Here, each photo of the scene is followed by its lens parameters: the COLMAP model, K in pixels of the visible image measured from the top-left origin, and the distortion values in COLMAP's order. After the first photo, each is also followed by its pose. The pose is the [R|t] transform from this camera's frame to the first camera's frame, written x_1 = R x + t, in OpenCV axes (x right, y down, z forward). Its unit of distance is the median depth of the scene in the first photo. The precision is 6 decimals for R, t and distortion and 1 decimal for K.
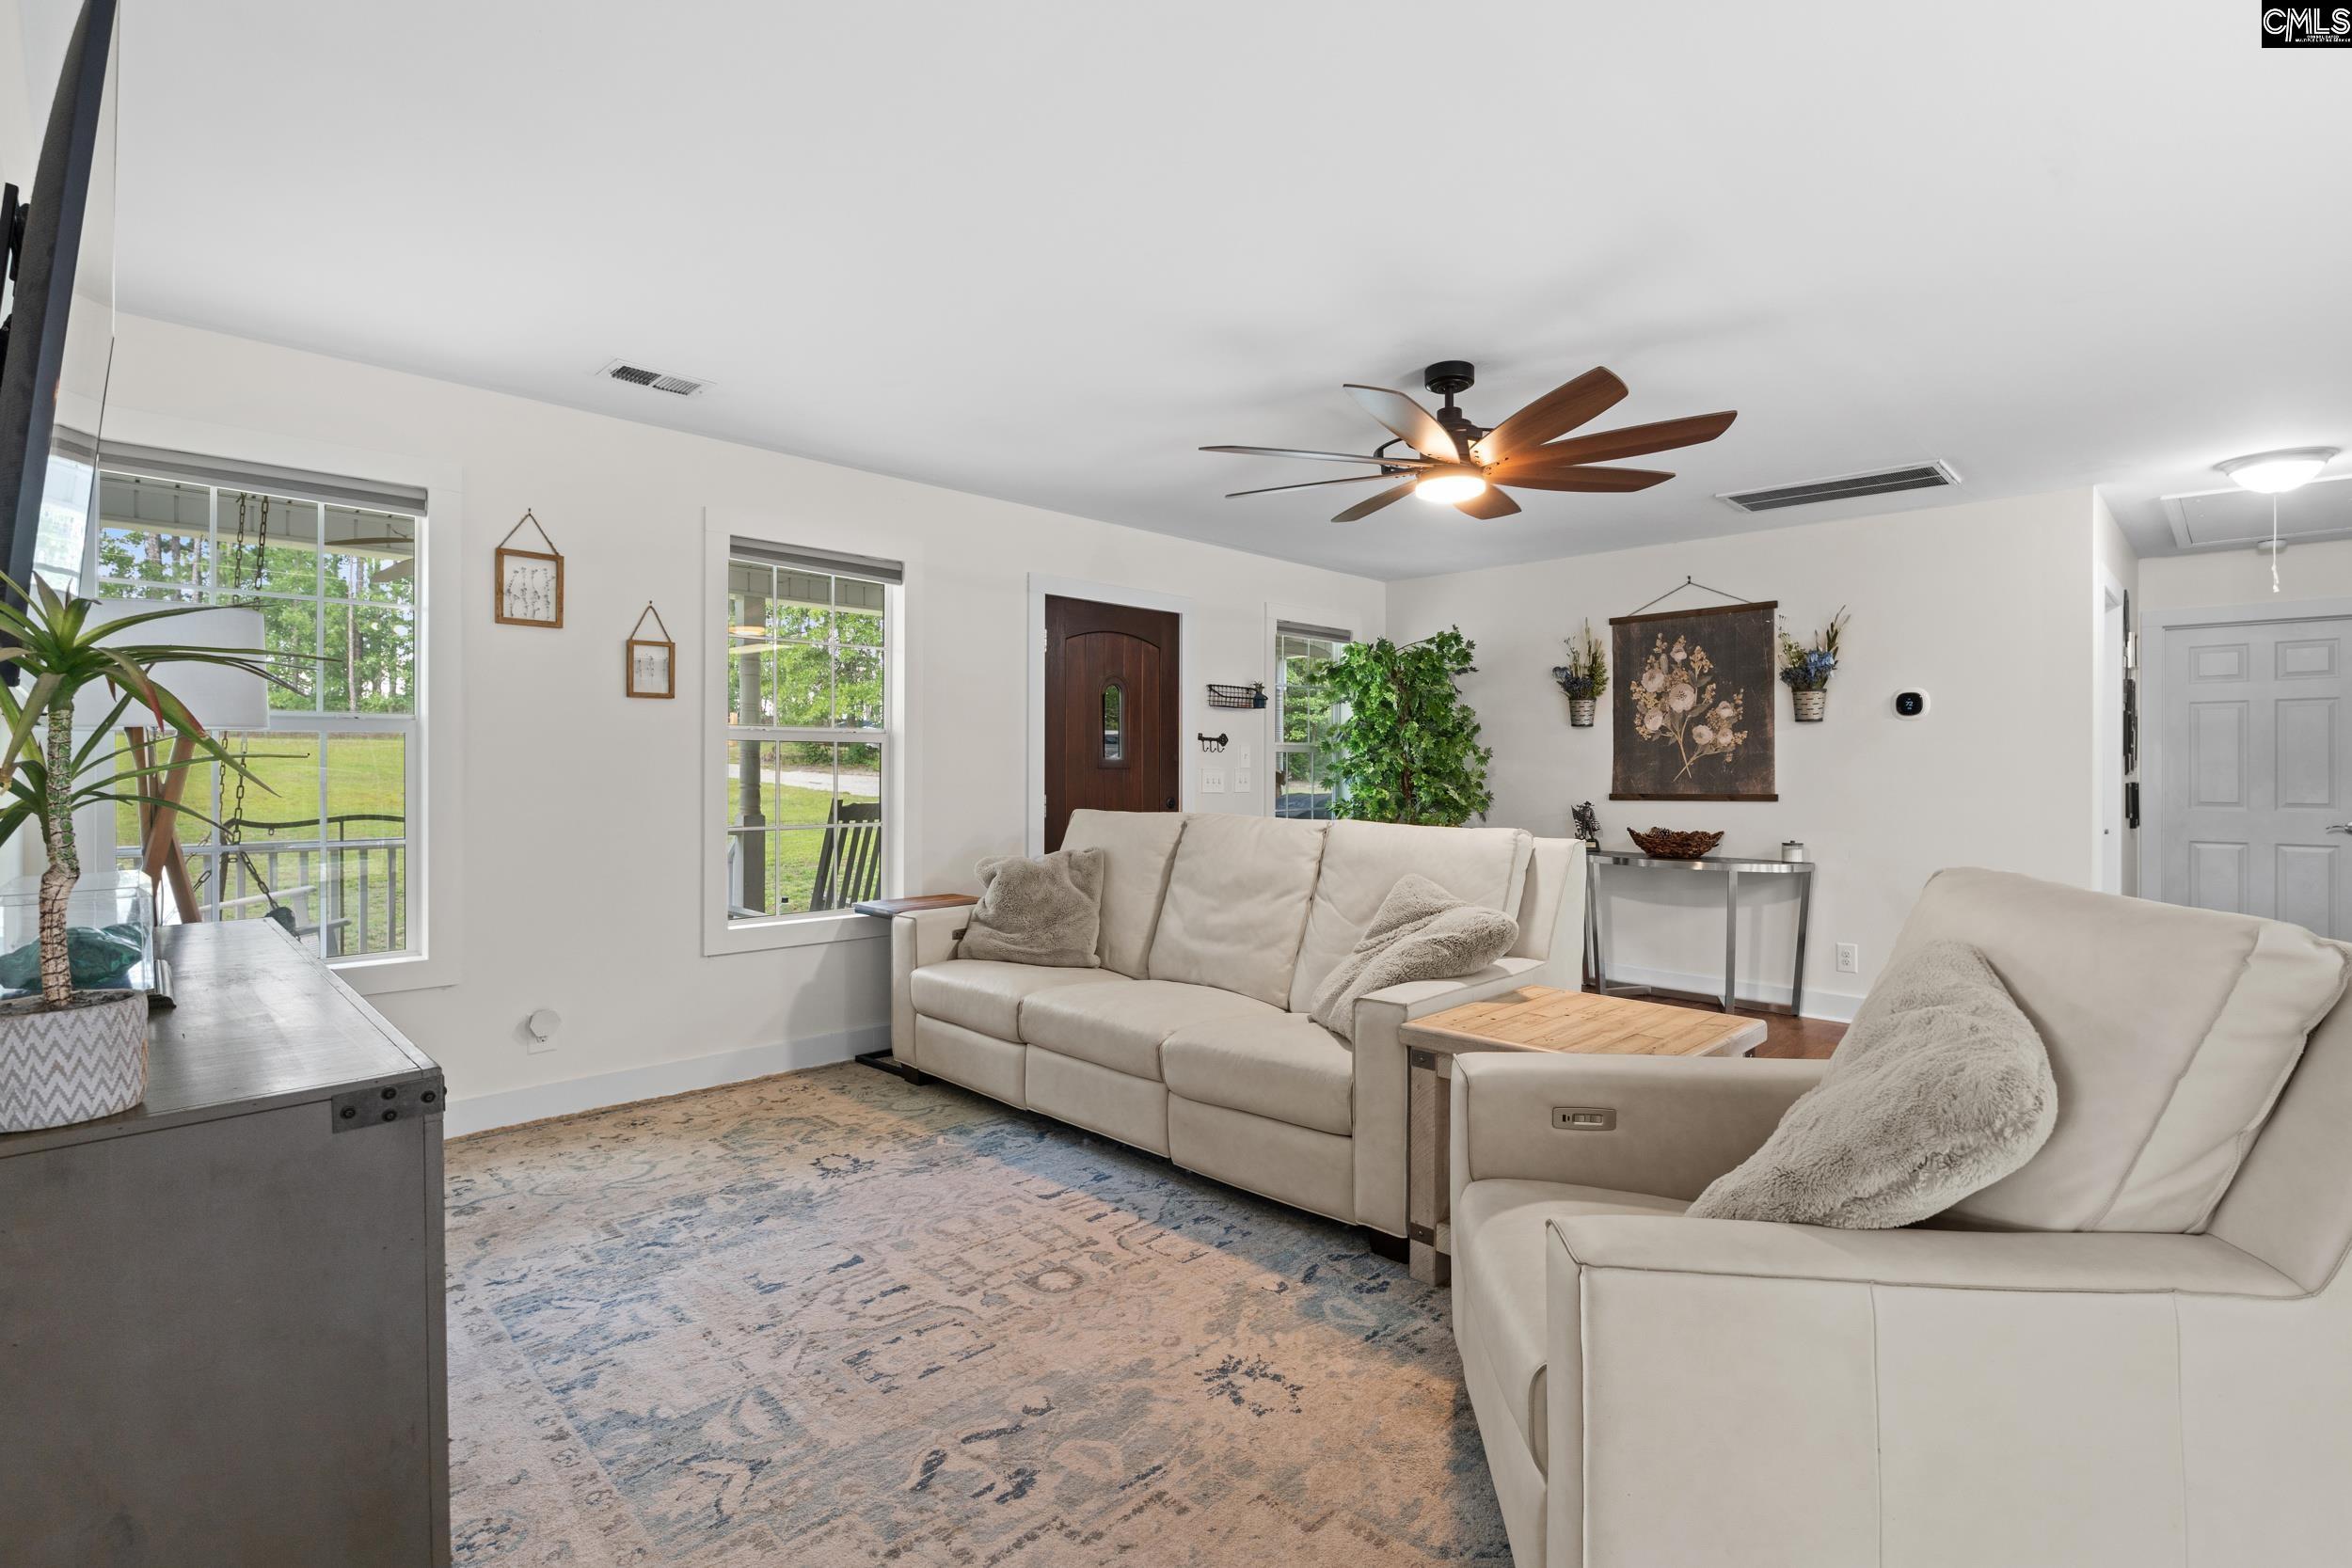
lens RADIAL K [[1072.5, 0, 1173.4], [0, 1072.5, 777.7], [0, 0, 1]] dist [-0.003137, 0.000167]
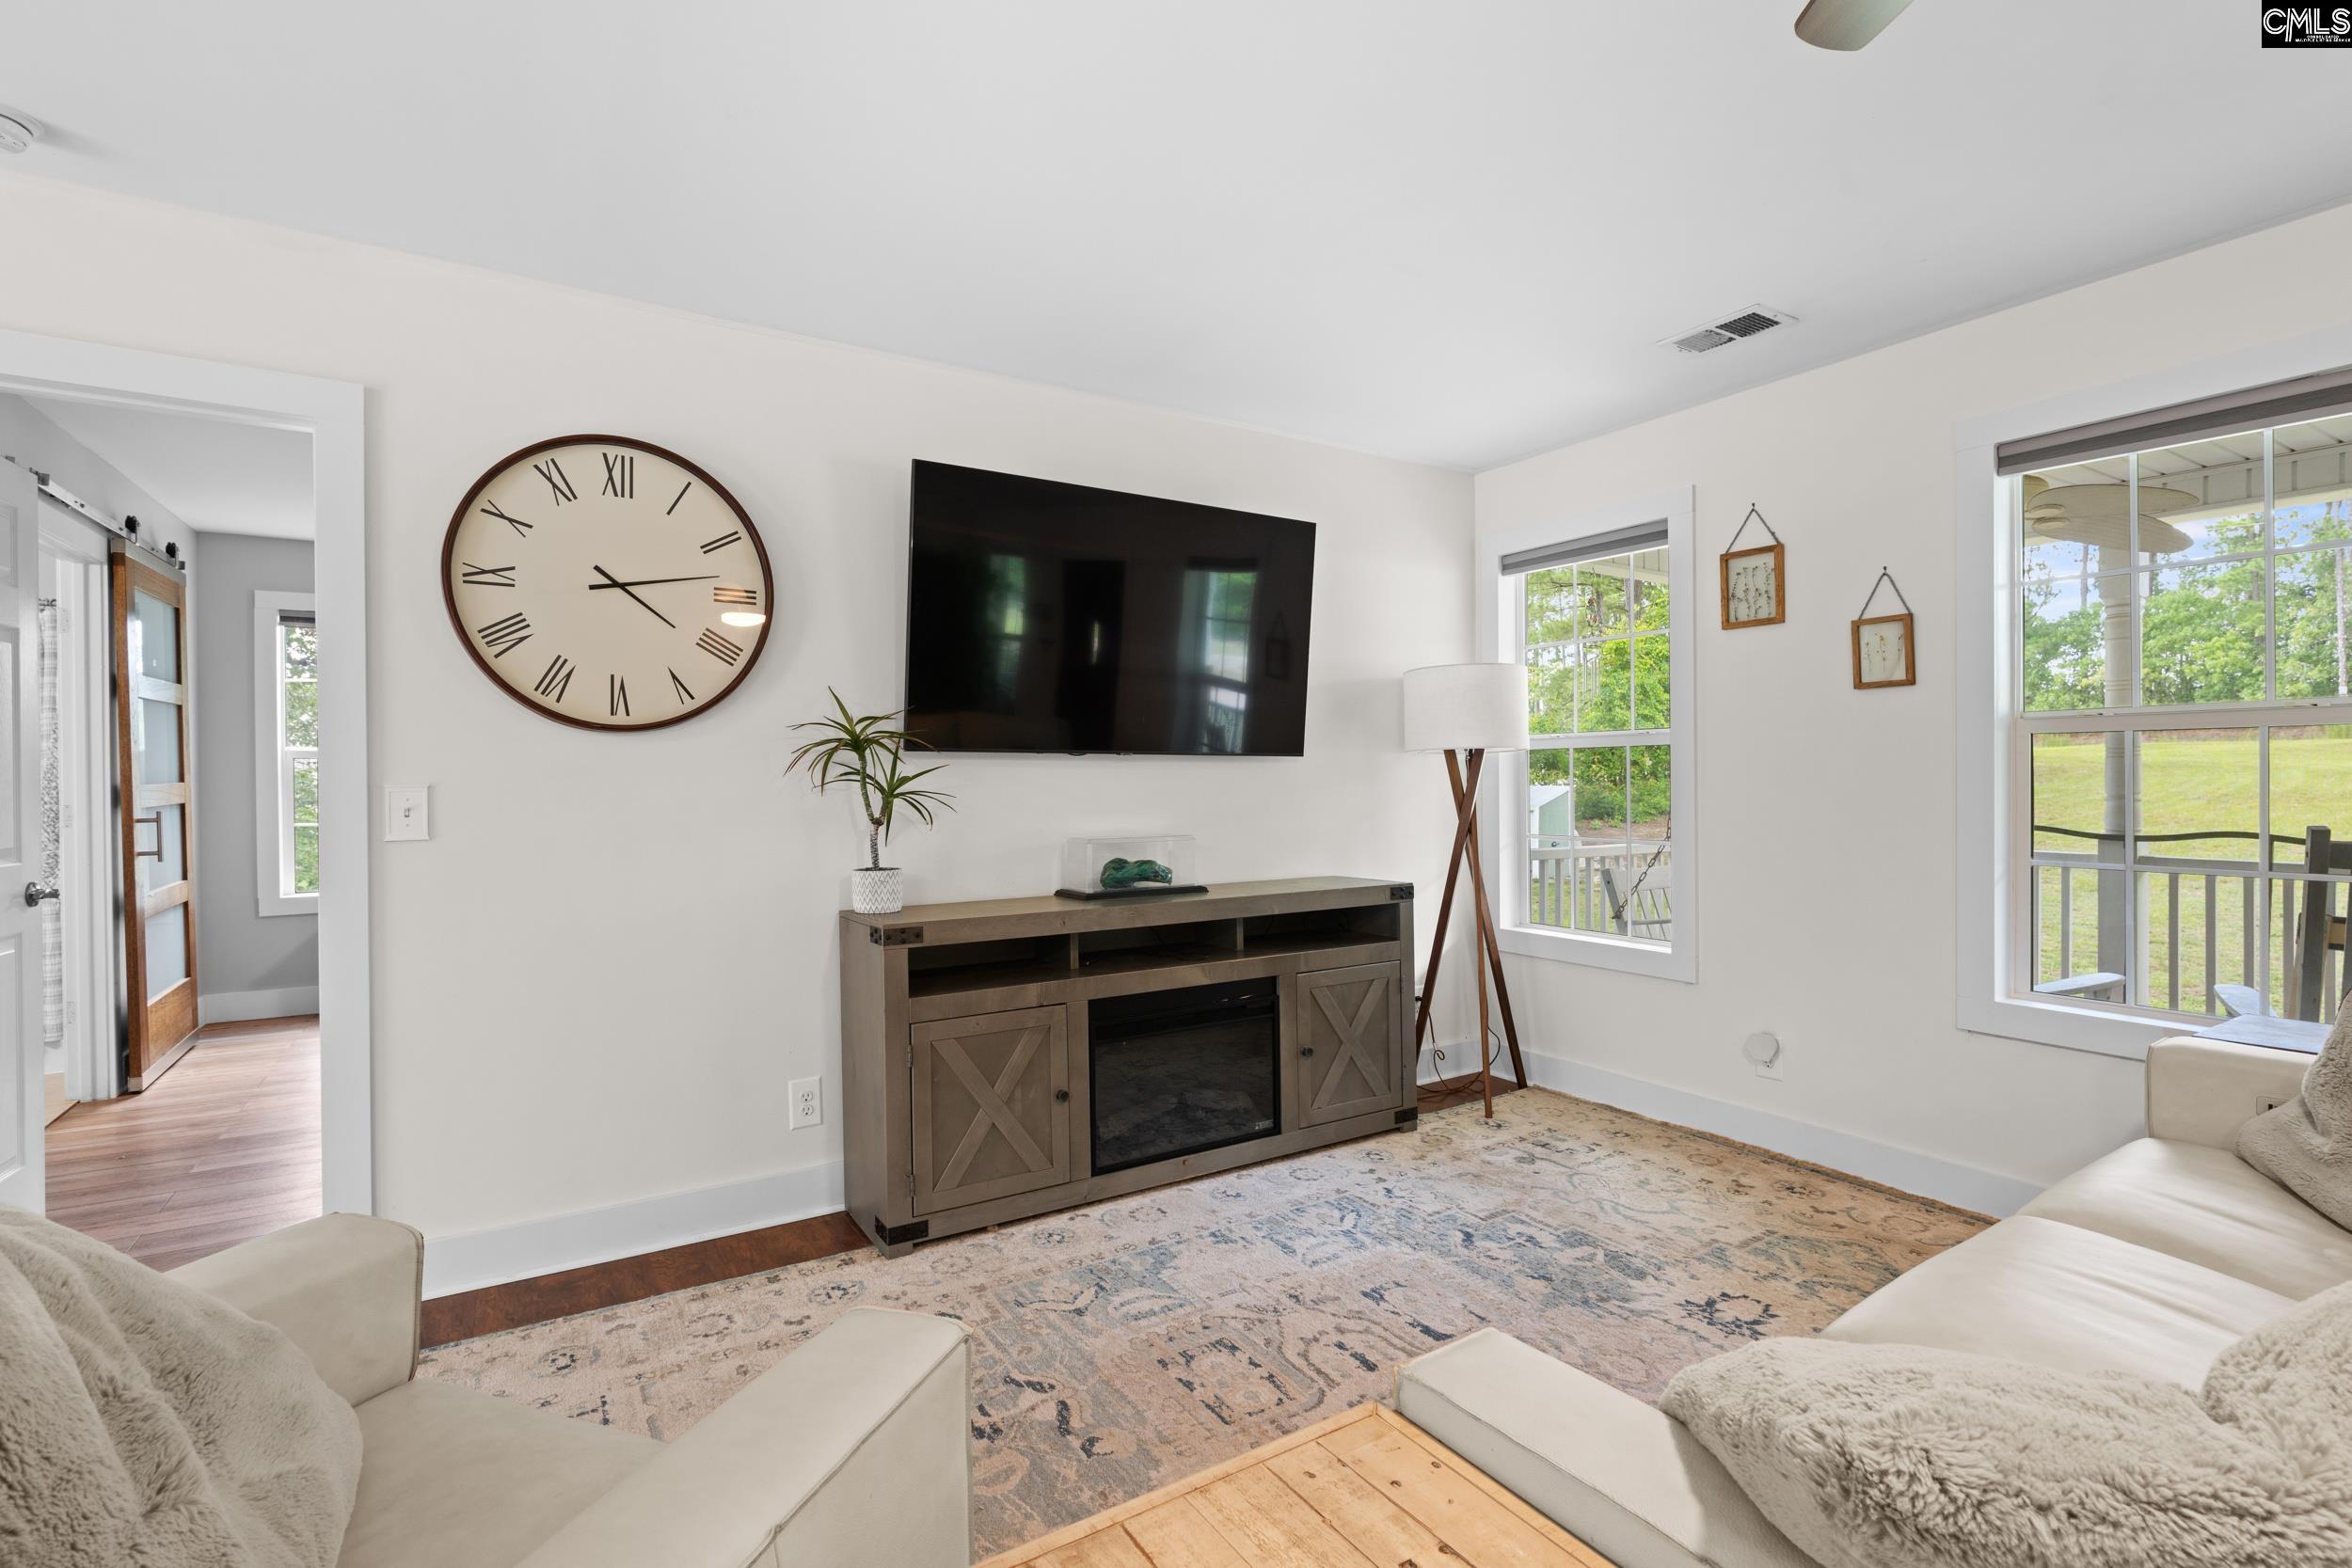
lens RADIAL K [[1072.5, 0, 1186.3], [0, 1072.5, 786.1], [0, 0, 1]] dist [-0.003137, 0.000167]
pose [[-0.200102, 0.009675, -0.979727, 0.508115], [-0.000176, 0.999951, 0.009911, -0.010454], [0.979775, 0.002155, -0.200090, 0.811167]]
